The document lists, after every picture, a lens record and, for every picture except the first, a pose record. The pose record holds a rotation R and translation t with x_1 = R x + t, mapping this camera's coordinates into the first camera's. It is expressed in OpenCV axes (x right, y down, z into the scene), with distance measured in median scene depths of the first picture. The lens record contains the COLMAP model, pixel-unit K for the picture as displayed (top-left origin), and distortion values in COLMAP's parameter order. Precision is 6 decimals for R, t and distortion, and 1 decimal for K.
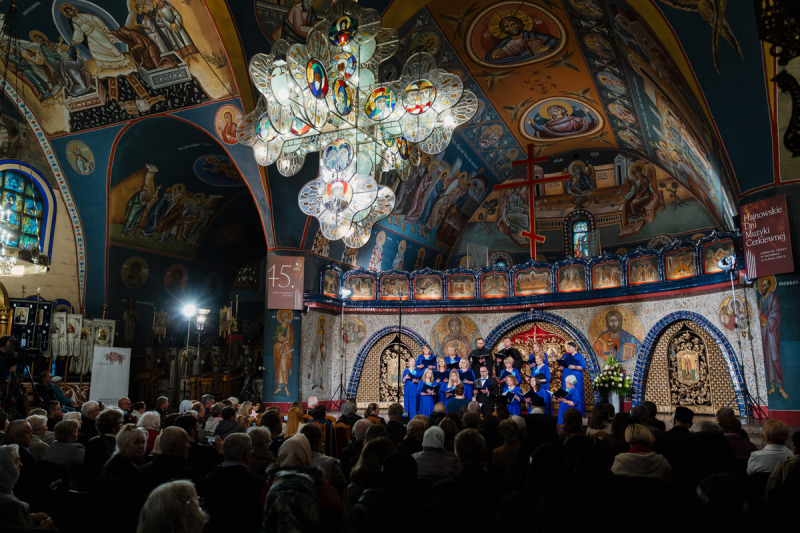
lens RADIAL K [[625.9, 0, 401.8], [0, 625.9, 268.7], [0, 0, 1]] dist [-0.002220, -0.000818]
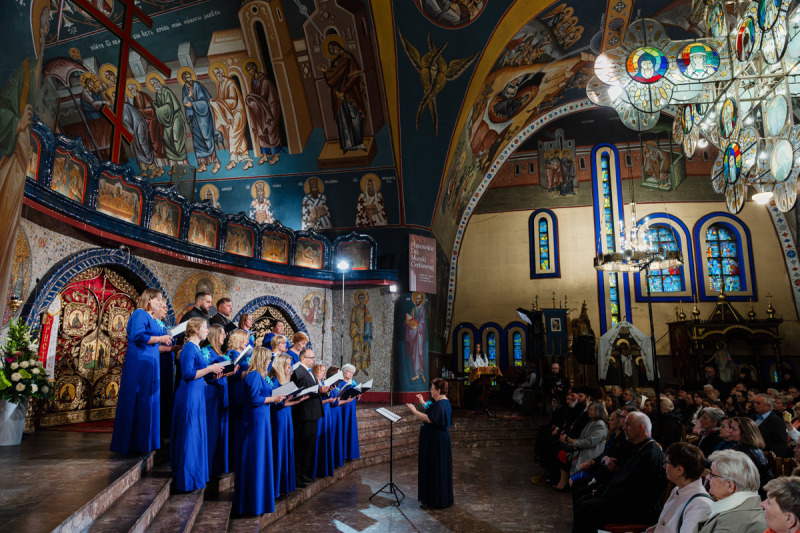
lens RADIAL K [[543.7, 0, 404.1], [0, 543.7, 267.9], [0, 0, 1]] dist [0.000288, -0.012300]
pose [[-0.292929, 0.167525, 0.941344, -0.333729], [-0.173714, 0.958821, -0.224692, 0.148902], [-0.940221, -0.229343, -0.251765, 0.864647]]
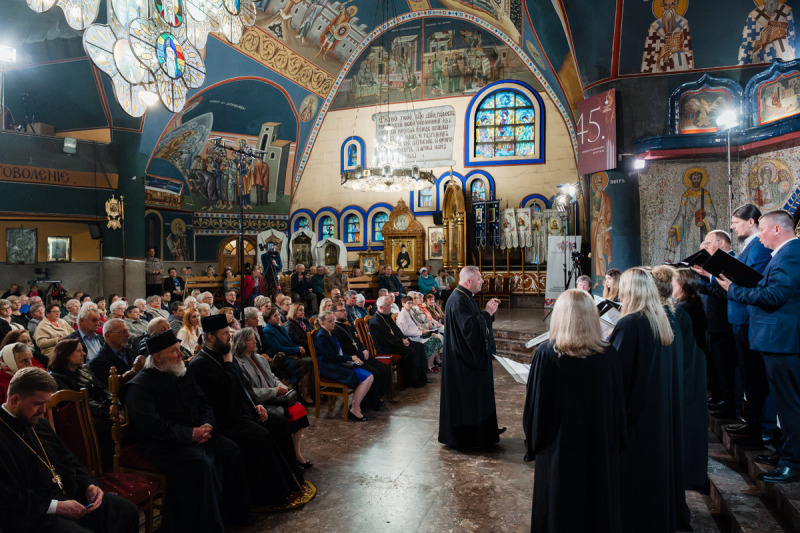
lens RADIAL K [[543.7, 0, 402.7], [0, 543.7, 265.0], [0, 0, 1]] dist [0.000288, -0.012300]
pose [[0.183702, -0.003955, -0.982974, 0.349374], [0.185204, 0.982222, 0.030659, 0.100972], [0.965377, -0.187682, 0.181169, 0.614151]]
